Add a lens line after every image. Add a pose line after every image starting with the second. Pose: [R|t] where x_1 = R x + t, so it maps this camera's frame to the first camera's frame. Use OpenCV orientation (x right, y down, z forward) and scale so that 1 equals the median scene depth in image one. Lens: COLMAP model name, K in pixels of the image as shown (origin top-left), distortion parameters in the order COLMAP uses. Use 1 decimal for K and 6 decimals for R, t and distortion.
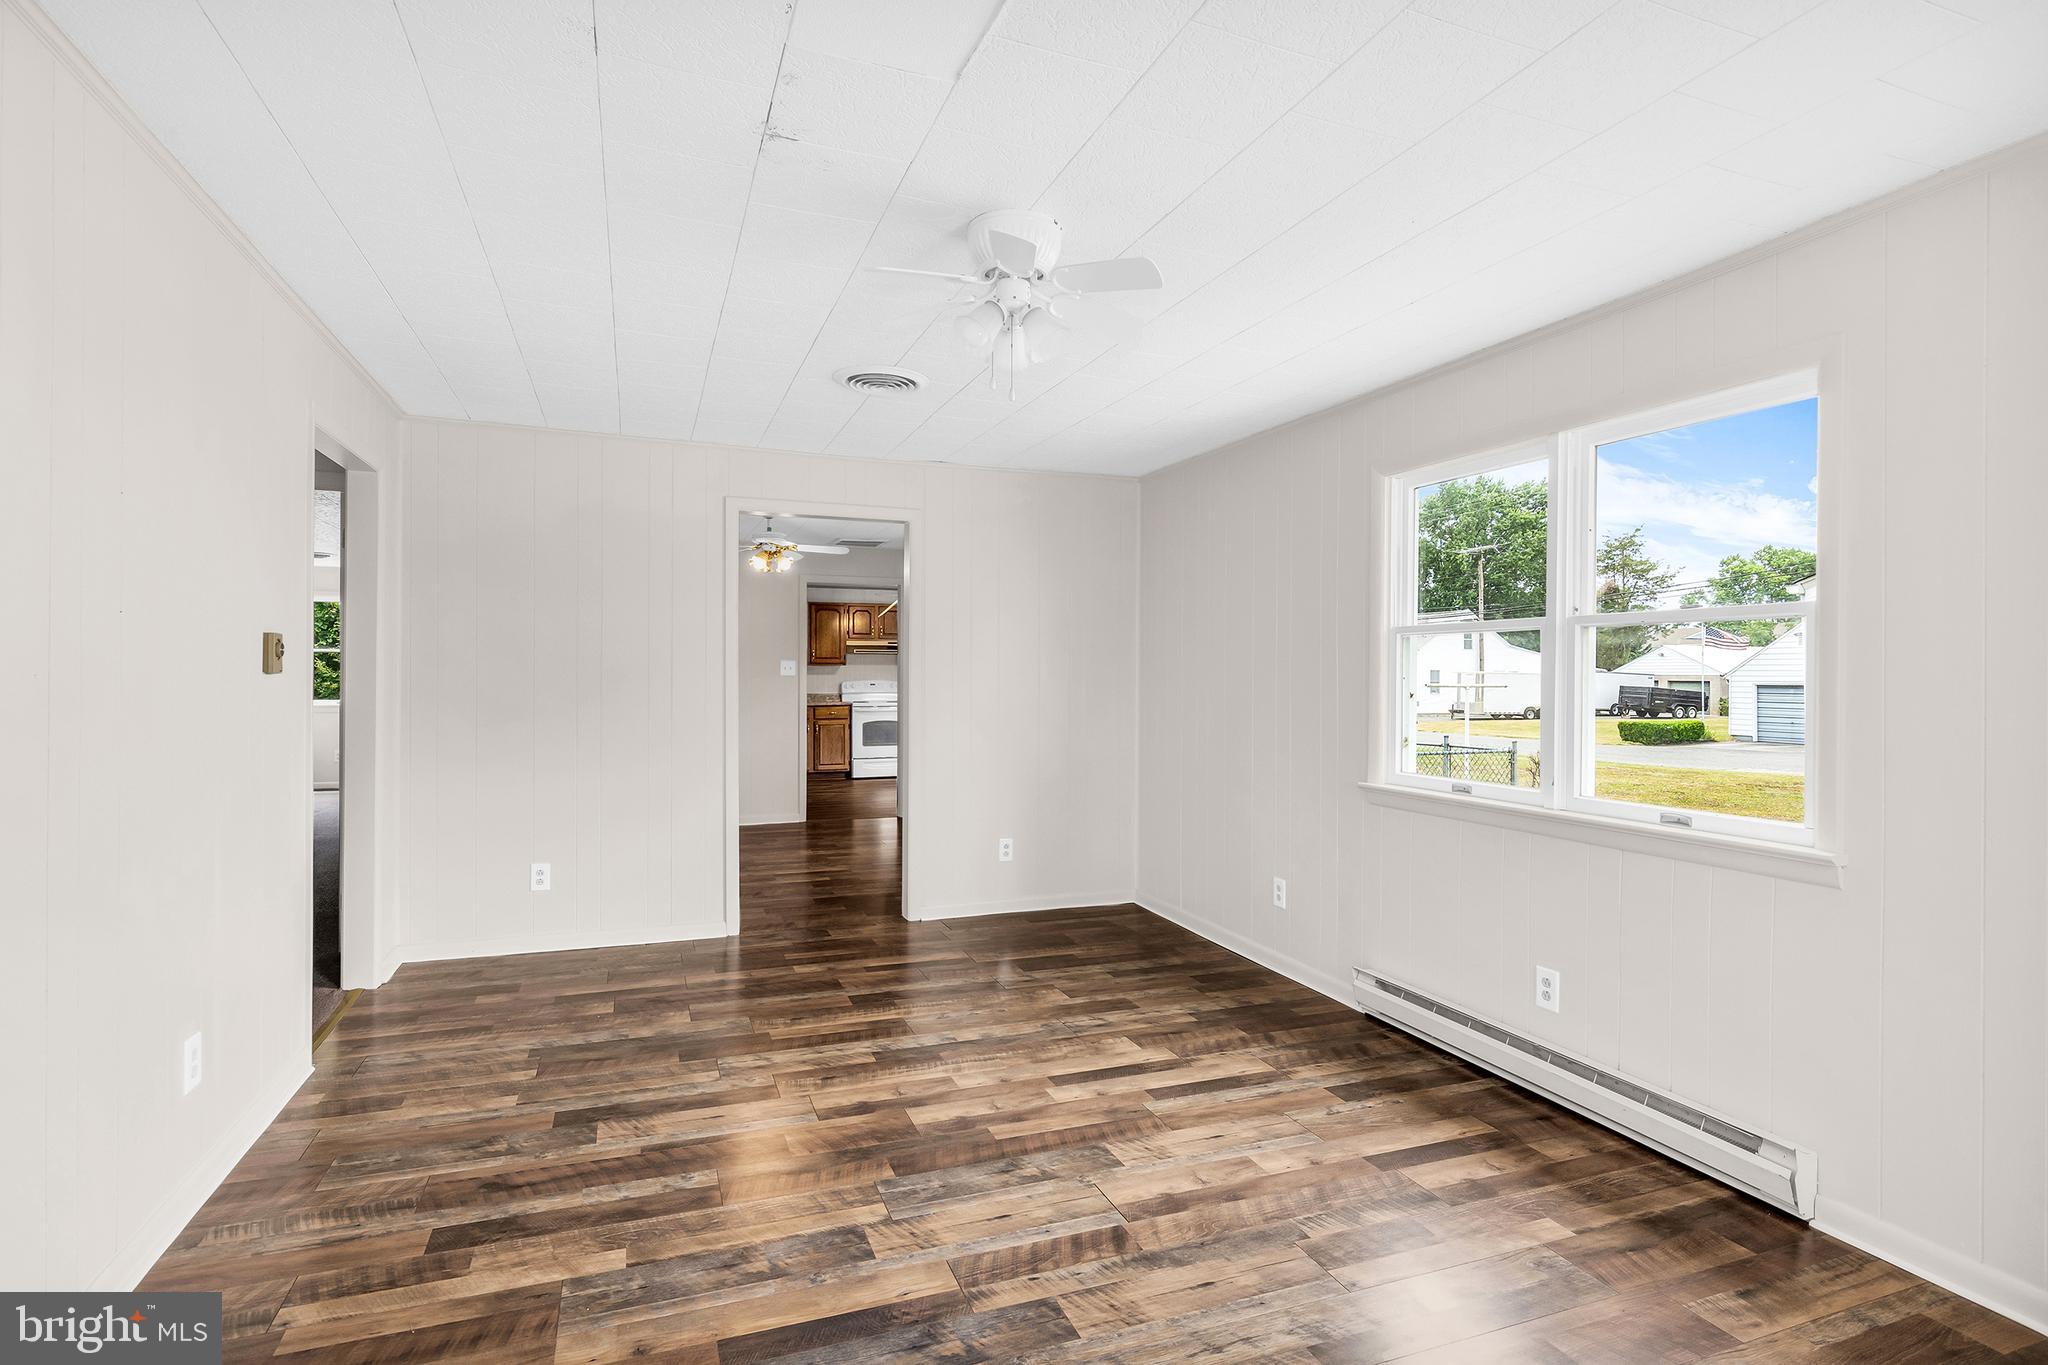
lens RADIAL K [[1014.0, 0, 1027.6], [0, 1014.0, 676.8], [0, 0, 1]] dist [-0.002068, -0.000090]
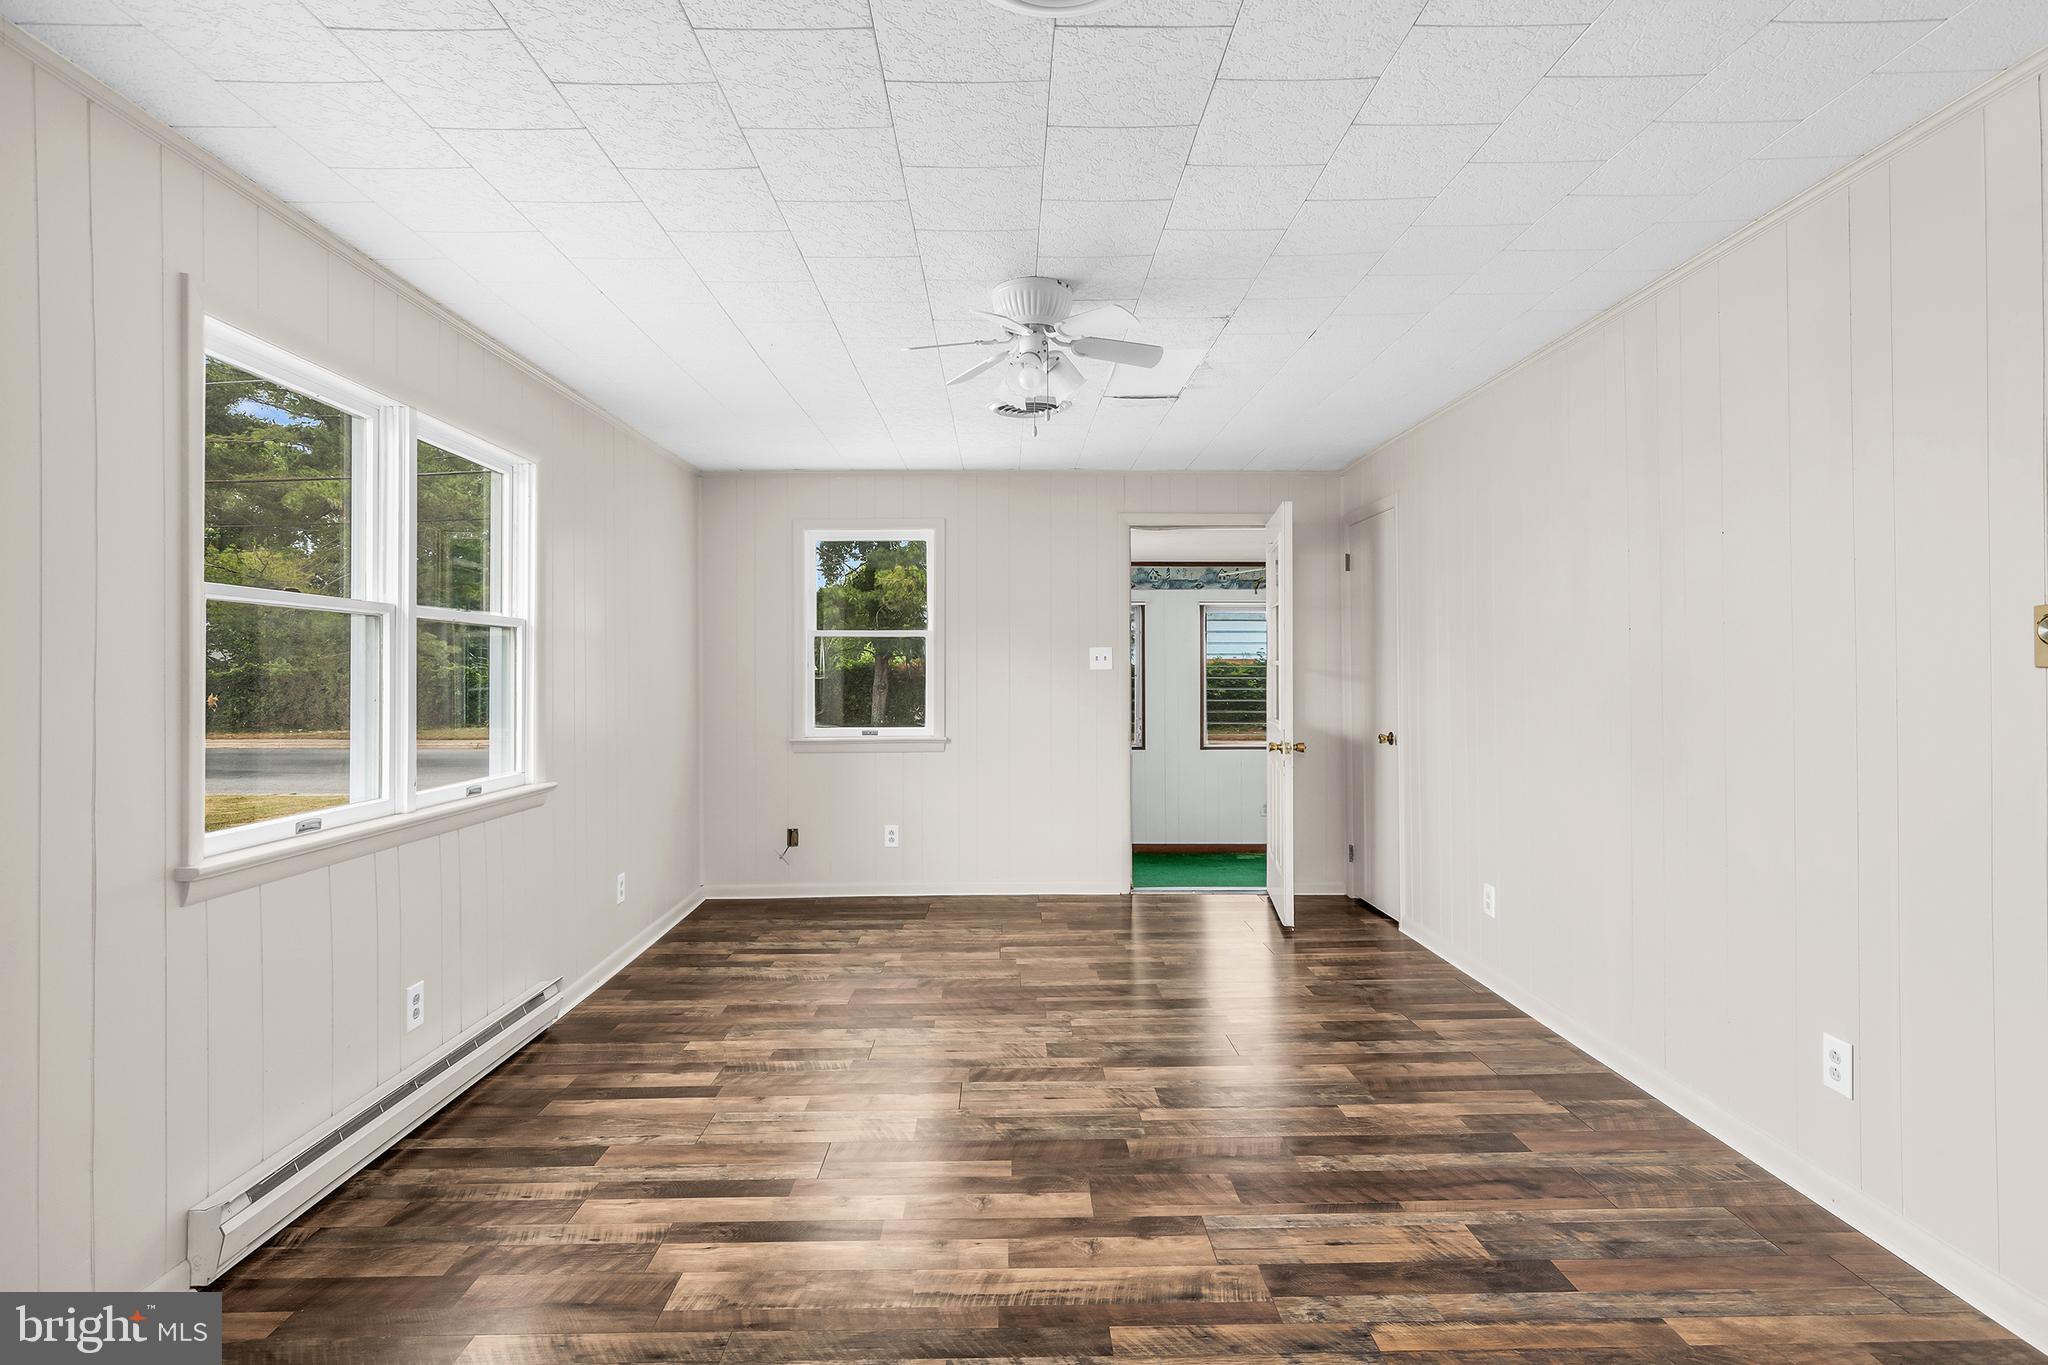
lens RADIAL K [[1014.0, 0, 1027.6], [0, 1014.0, 676.8], [0, 0, 1]] dist [-0.002068, -0.000090]
pose [[-0.940471, -0.003697, 0.339853, -0.379244], [-0.001655, 0.999979, 0.006300, 0.002694], [-0.339869, 0.005362, -0.940458, 1.963789]]
